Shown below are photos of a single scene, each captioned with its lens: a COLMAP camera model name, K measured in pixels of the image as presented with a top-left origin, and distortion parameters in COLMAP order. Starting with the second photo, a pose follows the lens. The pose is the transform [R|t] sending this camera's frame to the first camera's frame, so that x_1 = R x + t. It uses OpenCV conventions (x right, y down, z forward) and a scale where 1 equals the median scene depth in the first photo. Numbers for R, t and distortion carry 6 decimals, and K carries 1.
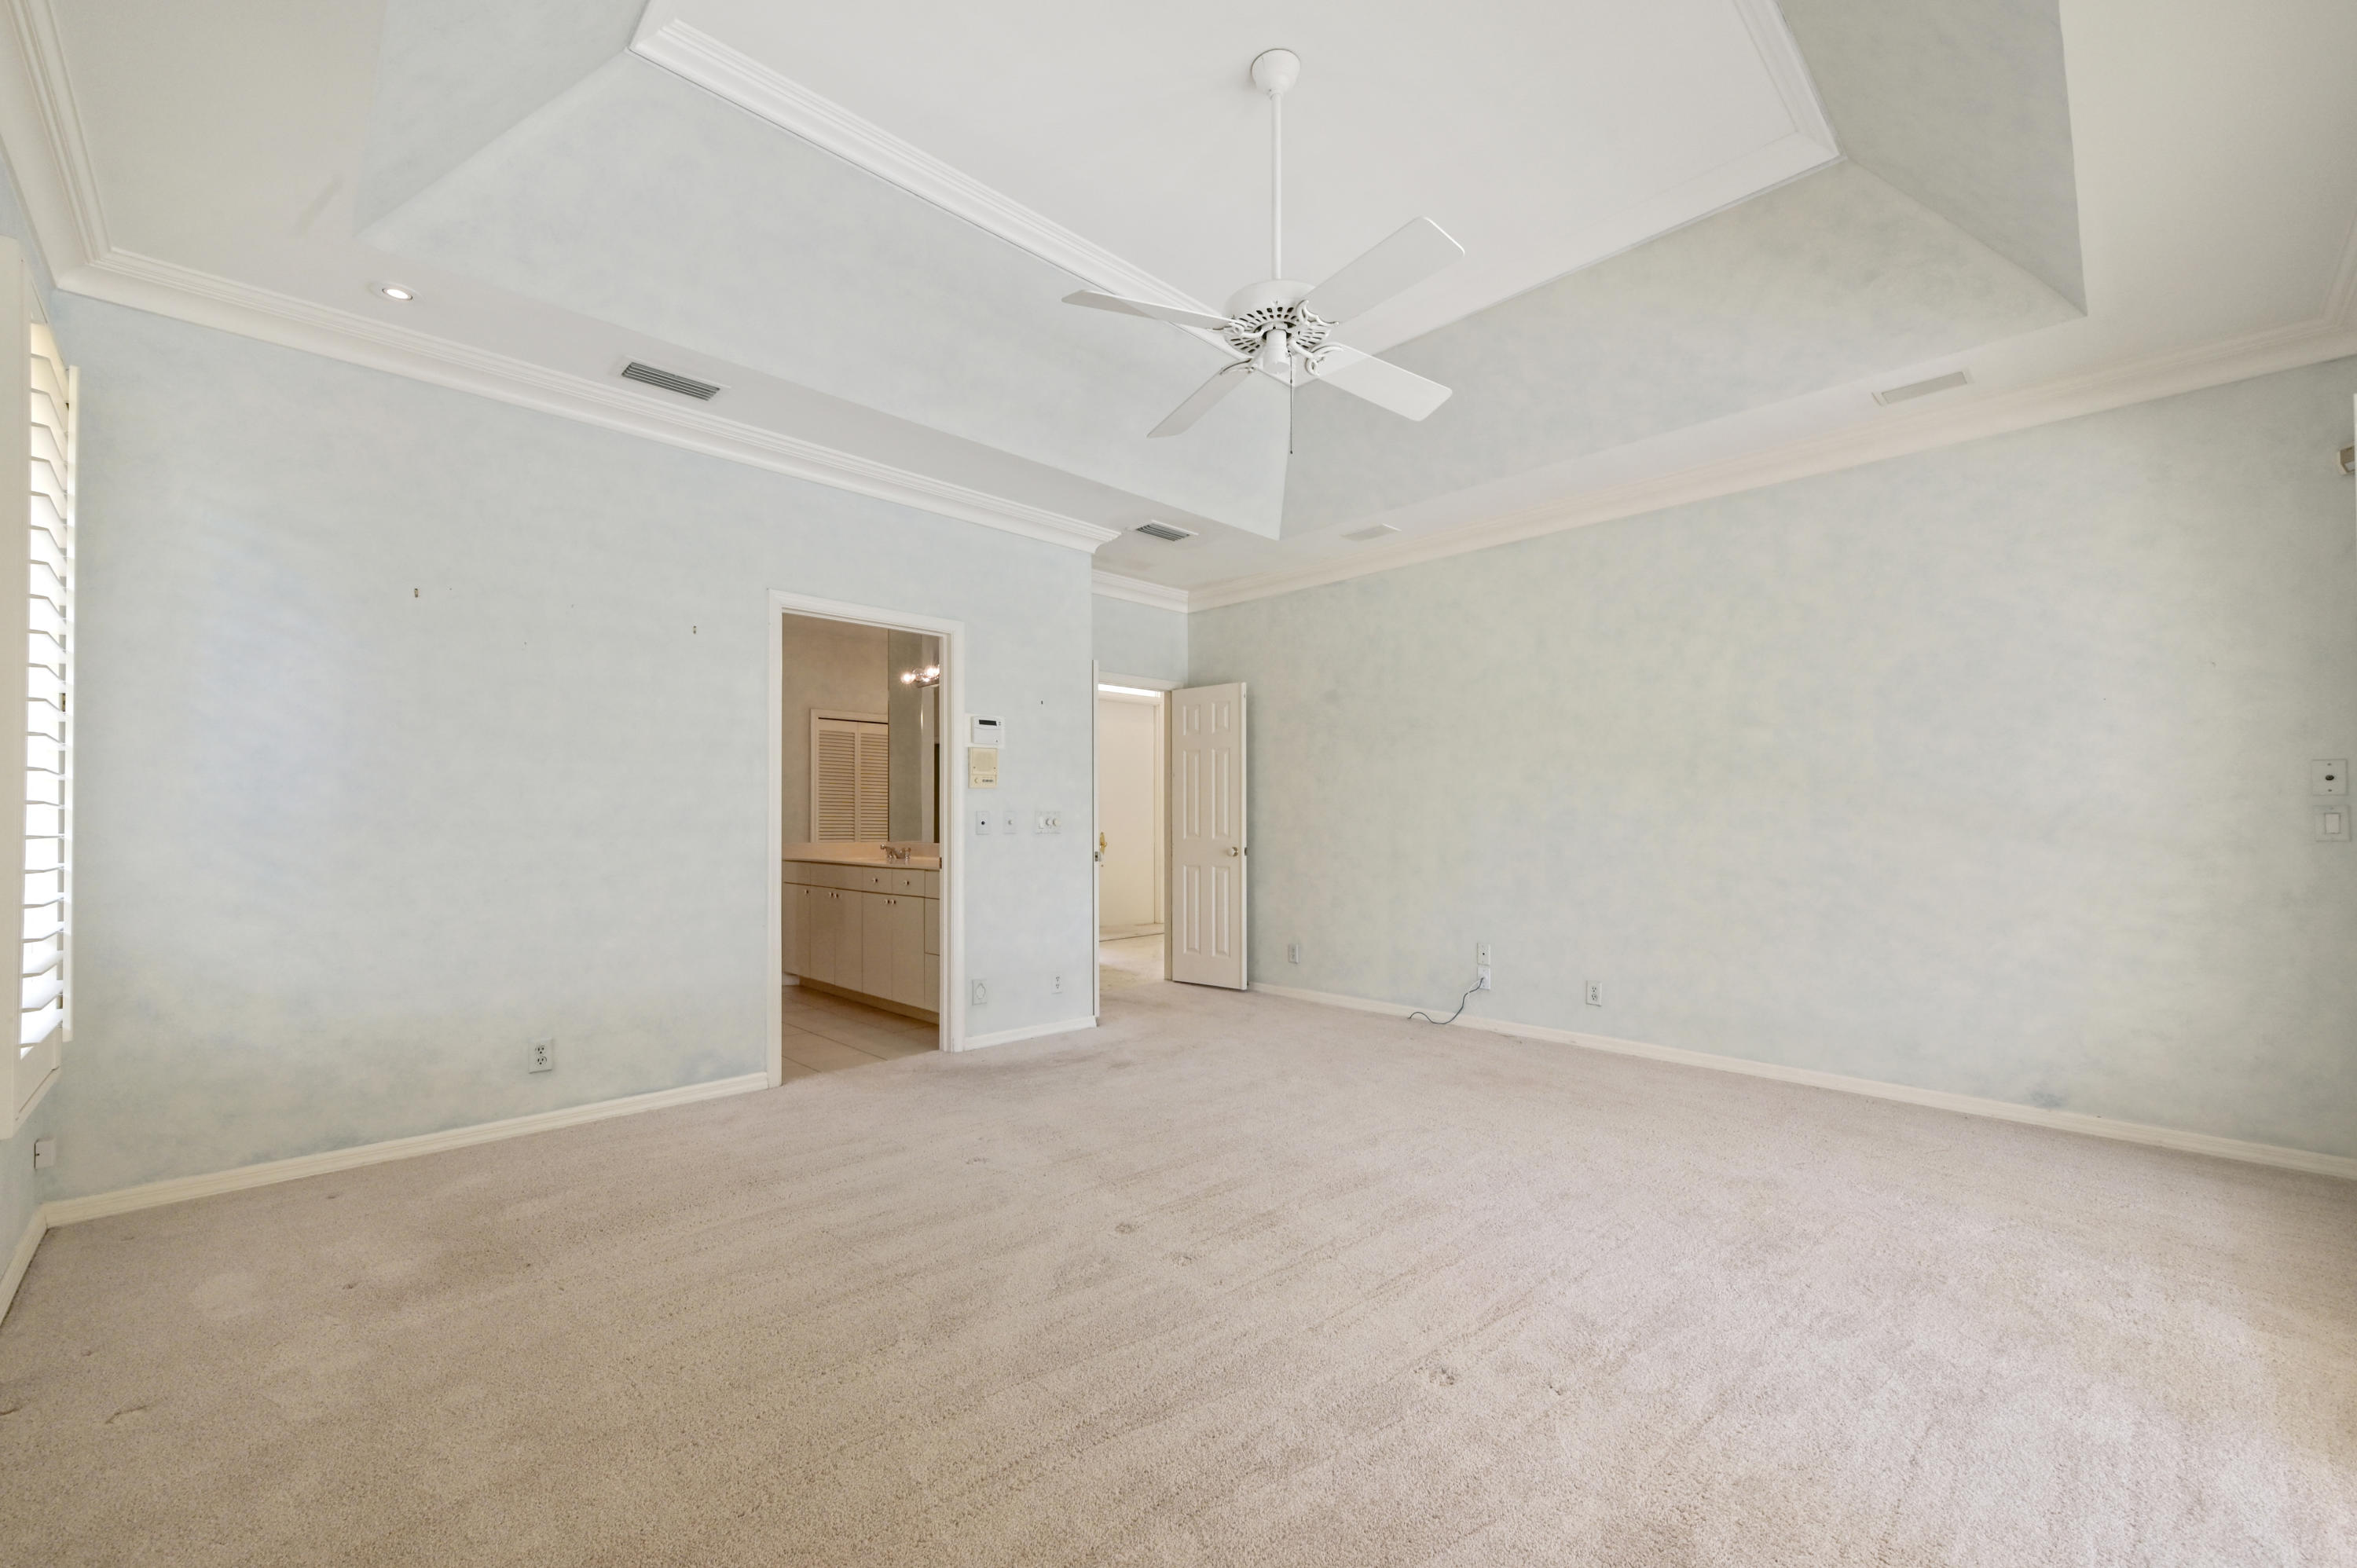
lens RADIAL K [[941.5, 0, 1178.5], [0, 941.5, 784.0], [0, 0, 1]] dist [-0.007447, -0.000162]
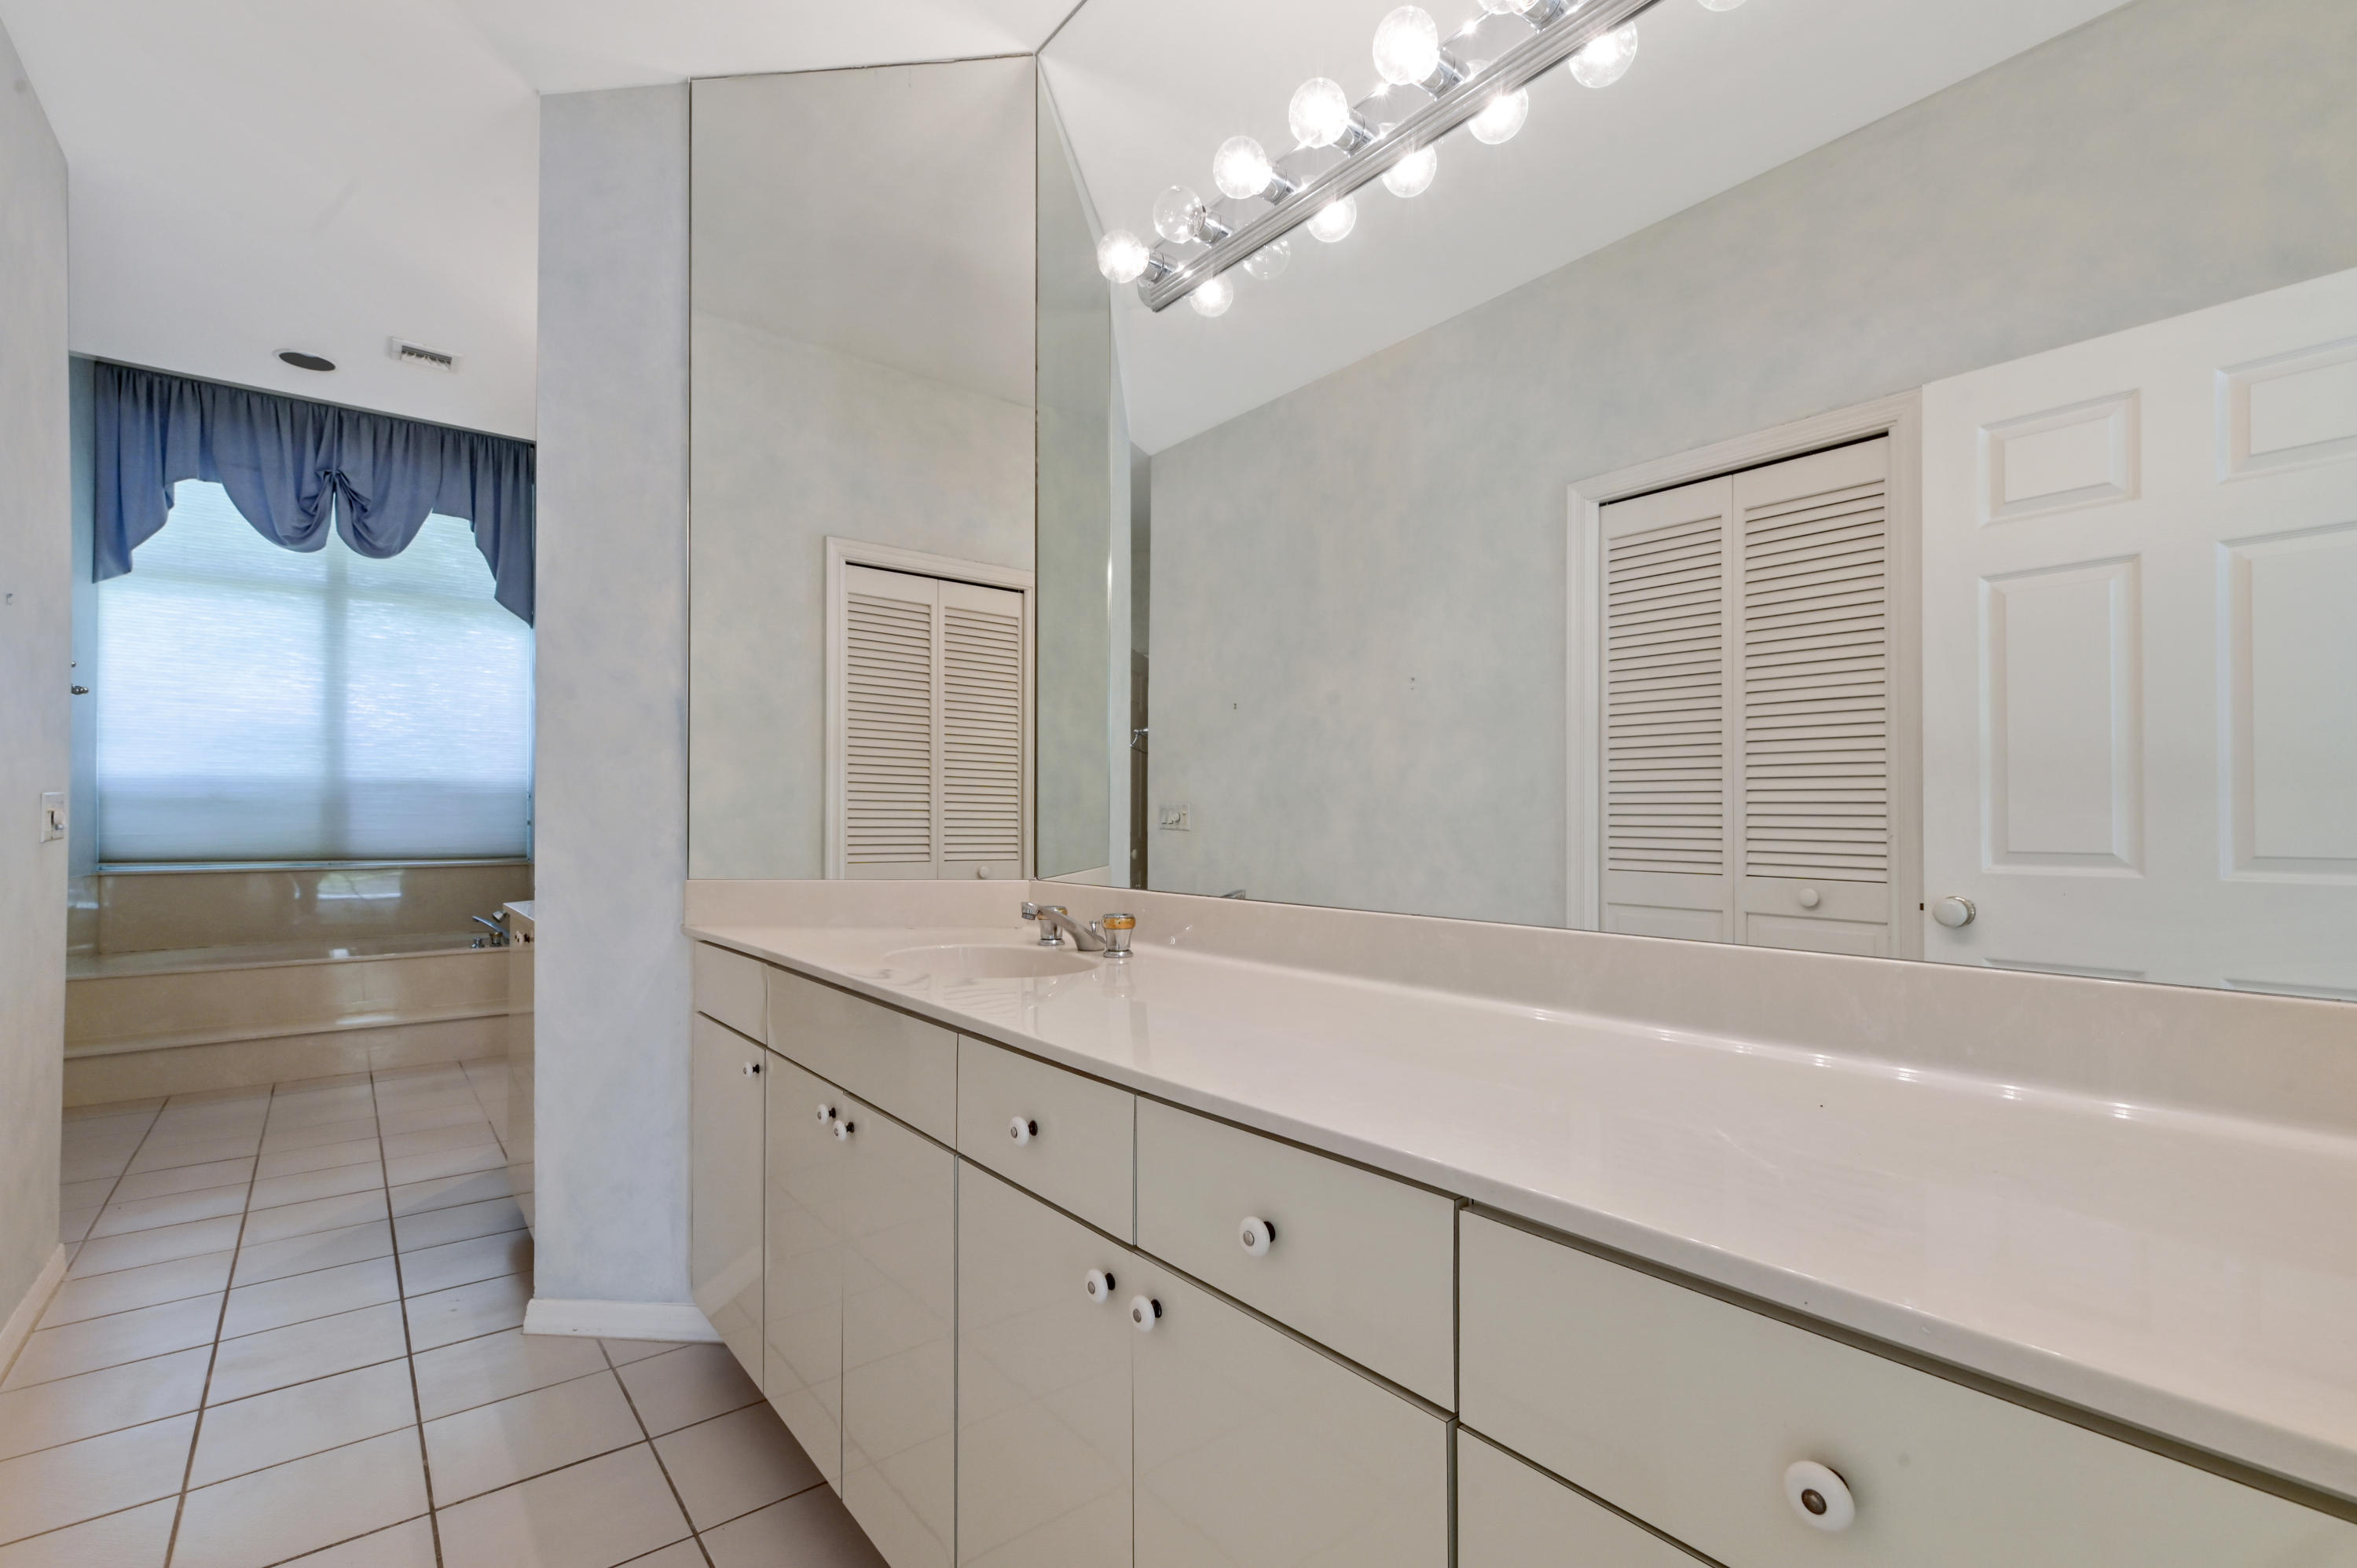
lens RADIAL K [[1076.1, 0, 1183.1], [0, 1076.1, 801.8], [0, 0, 1]] dist [-0.003198, 0.000435]
pose [[0.994552, 0.006480, -0.104040, -0.187460], [-0.004200, 0.999747, 0.022119, 0.022419], [0.104157, -0.021562, 0.994327, 0.549530]]
